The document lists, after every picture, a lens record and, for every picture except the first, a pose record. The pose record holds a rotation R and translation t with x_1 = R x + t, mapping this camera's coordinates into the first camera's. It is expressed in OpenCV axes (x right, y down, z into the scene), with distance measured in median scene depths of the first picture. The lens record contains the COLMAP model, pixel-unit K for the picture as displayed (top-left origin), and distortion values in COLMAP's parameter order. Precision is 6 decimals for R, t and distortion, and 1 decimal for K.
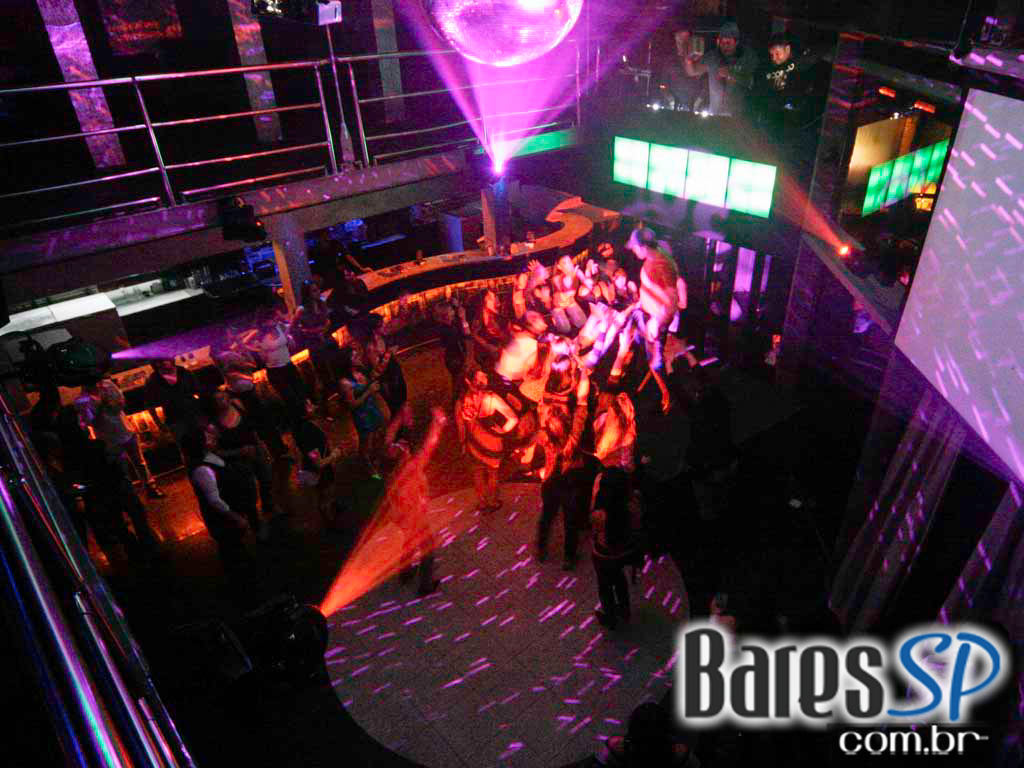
lens RADIAL K [[664.4, 0, 567.3], [0, 664.4, 390.7], [0, 0, 1]] dist [0.003771, 0.002527]
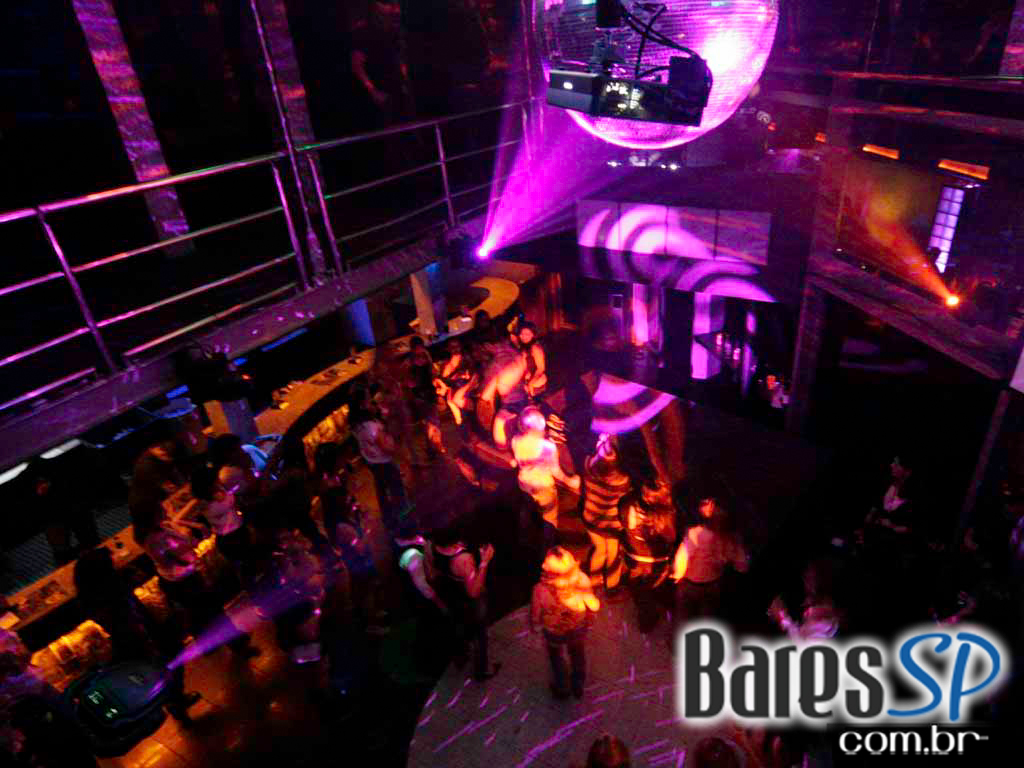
lens RADIAL K [[626.3, 0, 569.1], [0, 626.3, 397.7], [0, 0, 1]] dist [-0.004167, -0.000693]
pose [[0.951386, -0.189370, 0.242907, -0.219369], [0.196390, 0.980514, -0.004787, -0.114812], [-0.237267, 0.052259, 0.970038, 0.176915]]
